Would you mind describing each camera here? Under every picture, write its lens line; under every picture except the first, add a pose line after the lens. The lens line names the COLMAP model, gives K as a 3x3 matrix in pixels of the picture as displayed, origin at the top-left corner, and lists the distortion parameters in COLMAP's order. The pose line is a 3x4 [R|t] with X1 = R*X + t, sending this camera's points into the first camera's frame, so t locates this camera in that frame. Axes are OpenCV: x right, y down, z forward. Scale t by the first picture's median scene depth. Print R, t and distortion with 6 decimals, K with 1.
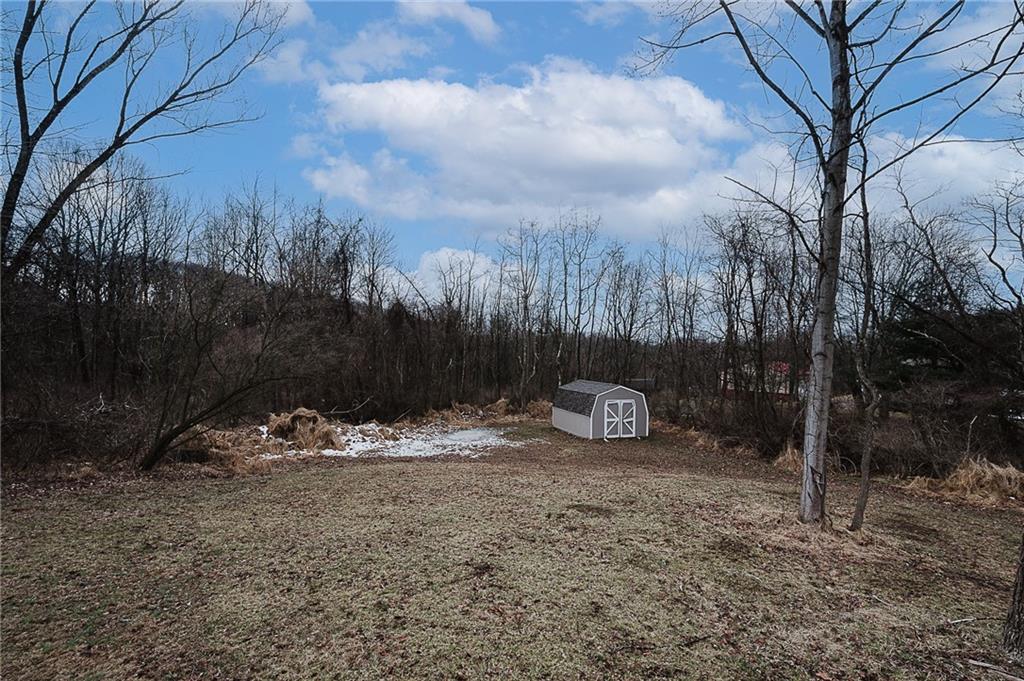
lens RADIAL K [[429.5, 0, 512.3], [0, 429.5, 346.5], [0, 0, 1]] dist [-0.007354, -0.000563]
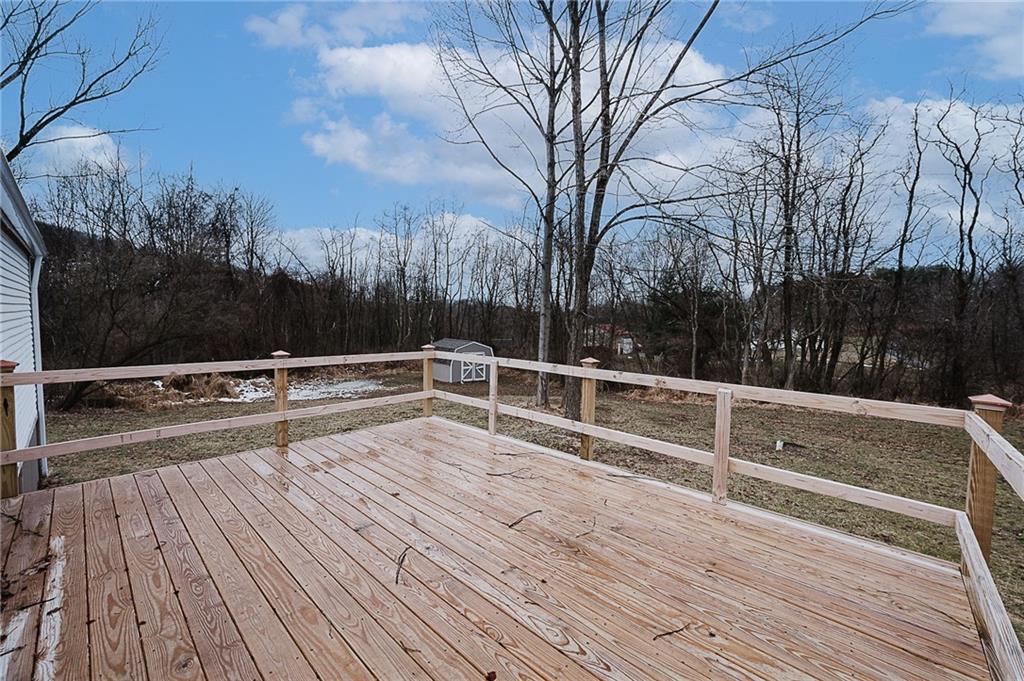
lens RADIAL K [[403.4, 0, 510.2], [0, 403.4, 342.2], [0, 0, 1]] dist [0.000052, -0.000504]
pose [[0.966531, -0.019494, 0.255809, 0.044533], [0.000541, 0.997262, 0.073953, 0.002383], [-0.256551, -0.071339, 0.963894, -0.215422]]
